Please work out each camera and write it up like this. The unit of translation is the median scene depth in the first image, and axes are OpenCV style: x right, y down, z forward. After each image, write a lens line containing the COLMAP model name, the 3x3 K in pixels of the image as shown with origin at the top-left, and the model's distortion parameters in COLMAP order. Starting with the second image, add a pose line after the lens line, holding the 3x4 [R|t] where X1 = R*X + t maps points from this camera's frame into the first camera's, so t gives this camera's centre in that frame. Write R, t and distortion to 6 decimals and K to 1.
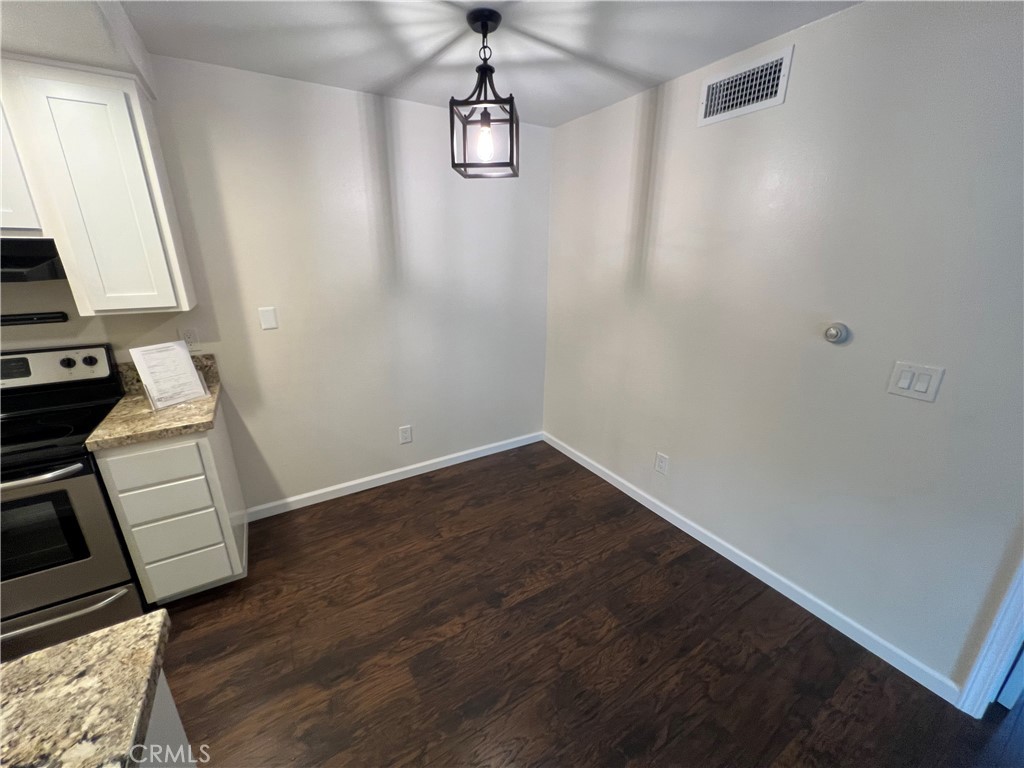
lens RADIAL K [[412.0, 0, 513.2], [0, 412.0, 385.1], [0, 0, 1]] dist [0.000066, -0.000047]
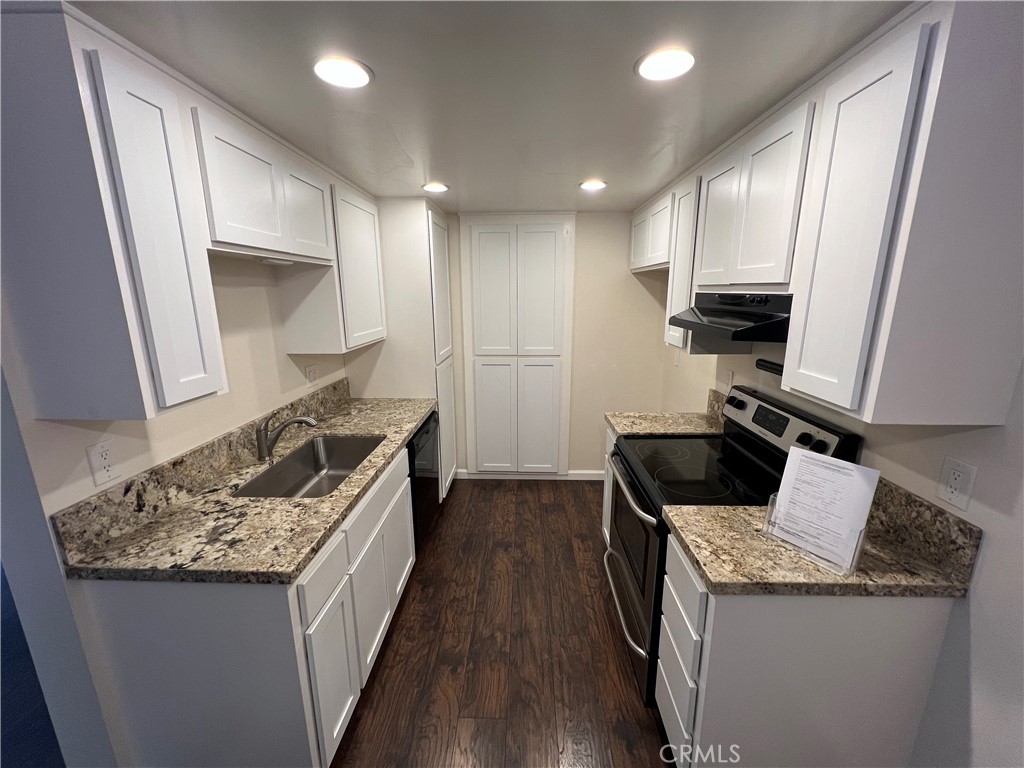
lens RADIAL K [[412.0, 0, 512.0], [0, 412.0, 384.6], [0, 0, 1]] dist [0.000066, -0.000047]
pose [[-0.549947, 0.186458, -0.814120, -0.118534], [-0.252020, 0.892278, 0.374600, -0.329515], [0.796269, 0.411185, -0.443715, 0.905715]]
